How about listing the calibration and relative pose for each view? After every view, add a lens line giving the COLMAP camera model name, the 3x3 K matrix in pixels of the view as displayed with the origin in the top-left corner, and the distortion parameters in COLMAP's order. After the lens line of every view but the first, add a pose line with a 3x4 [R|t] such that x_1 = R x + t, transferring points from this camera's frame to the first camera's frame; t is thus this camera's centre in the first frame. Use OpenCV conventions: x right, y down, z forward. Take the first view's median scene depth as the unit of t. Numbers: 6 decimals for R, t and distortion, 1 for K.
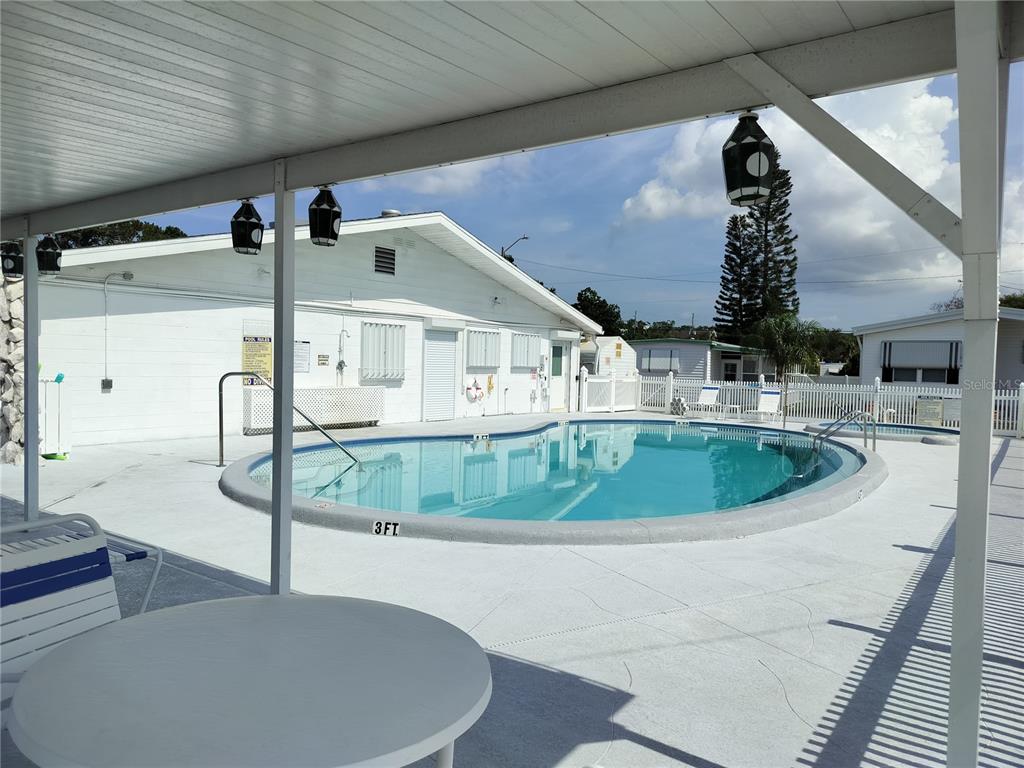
lens RADIAL K [[734.0, 0, 530.2], [0, 734.0, 383.7], [0, 0, 1]] dist [-0.000760, -0.000565]
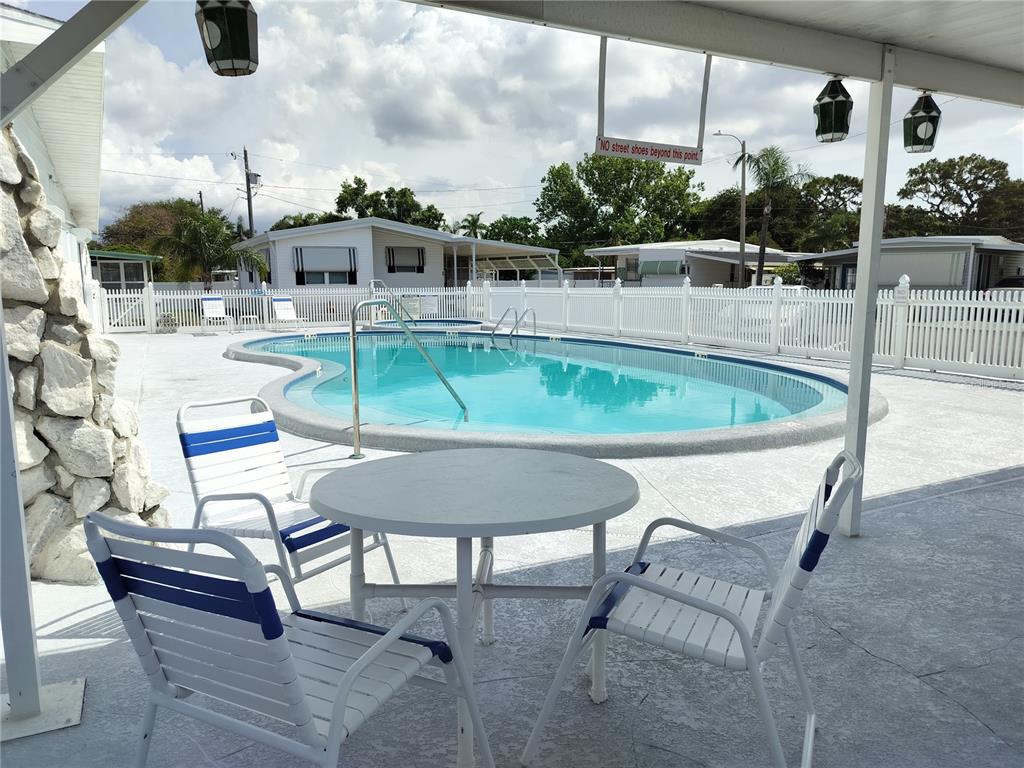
lens RADIAL K [[734.0, 0, 530.2], [0, 734.0, 383.7], [0, 0, 1]] dist [-0.000760, -0.000565]
pose [[0.485086, -0.155049, 0.860611, -0.576587], [0.043928, 0.987234, 0.153101, -0.019837], [-0.873362, -0.036462, 0.485704, 0.378818]]
